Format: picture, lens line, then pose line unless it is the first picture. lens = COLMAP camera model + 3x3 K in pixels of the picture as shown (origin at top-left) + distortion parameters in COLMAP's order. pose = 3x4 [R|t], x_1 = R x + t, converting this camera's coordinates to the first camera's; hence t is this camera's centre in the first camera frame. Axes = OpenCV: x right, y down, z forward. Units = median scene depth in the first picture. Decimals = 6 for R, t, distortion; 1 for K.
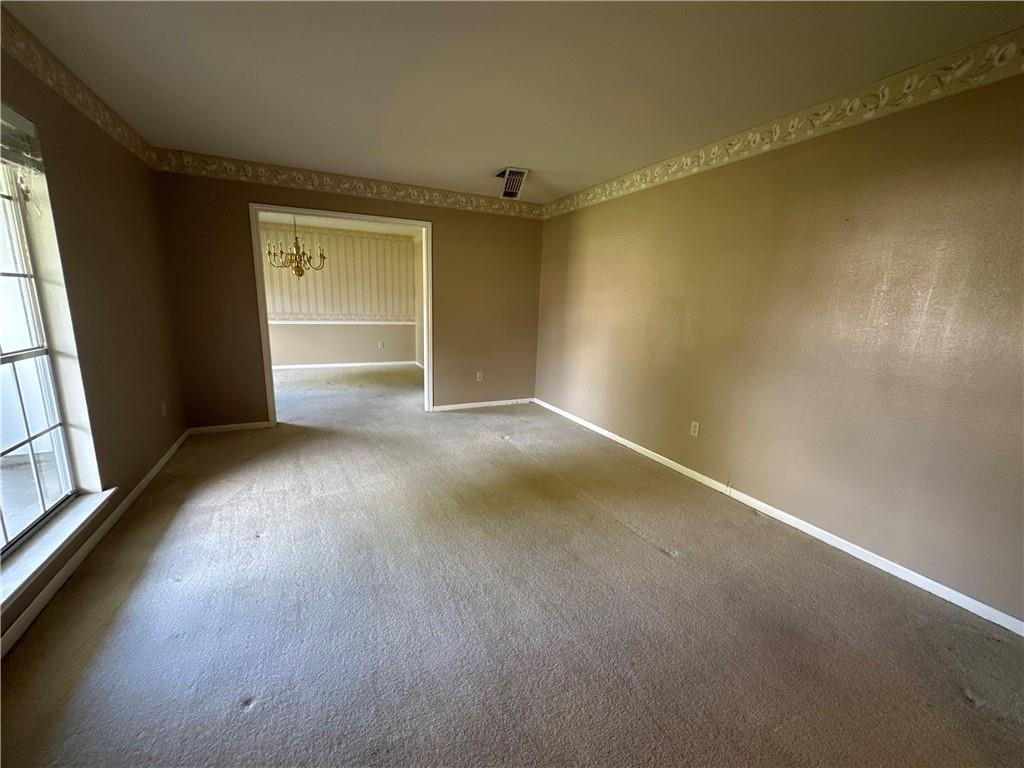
lens RADIAL K [[409.0, 0, 508.1], [0, 409.0, 380.4], [0, 0, 1]] dist [-0.000667, -0.000053]
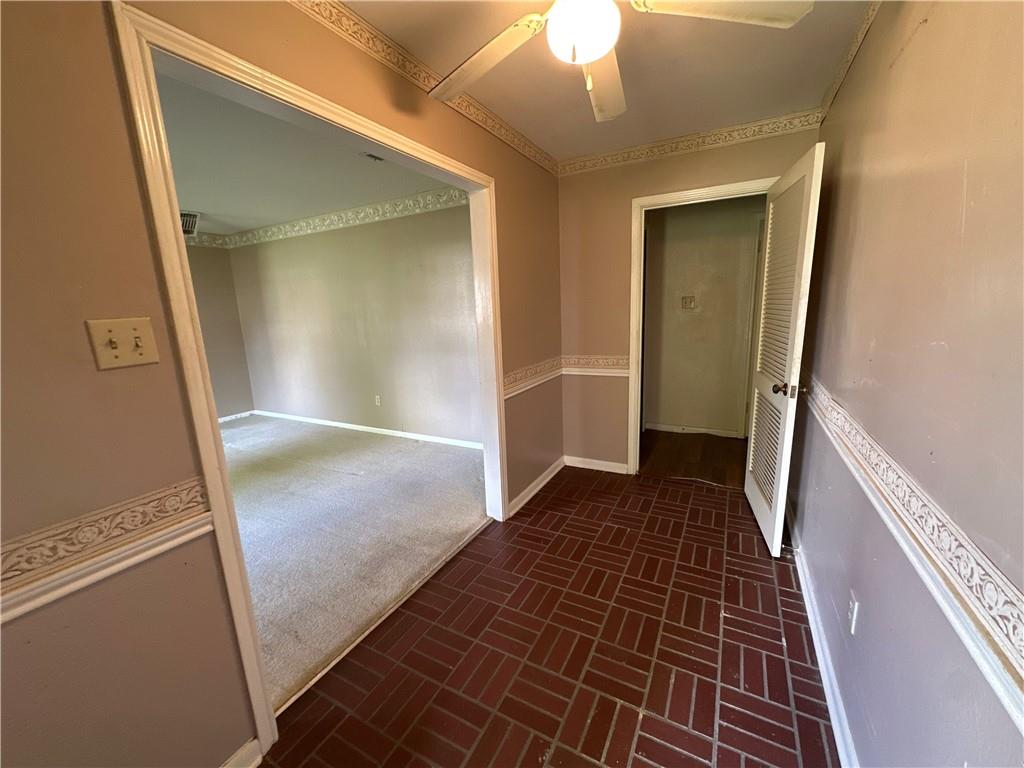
lens RADIAL K [[409.0, 0, 516.7], [0, 409.0, 385.1], [0, 0, 1]] dist [-0.000667, -0.000053]
pose [[0.805336, -0.173940, 0.566726, 0.029516], [0.177992, 0.982825, 0.048717, 0.068256], [-0.565467, 0.061639, 0.822465, -0.415642]]
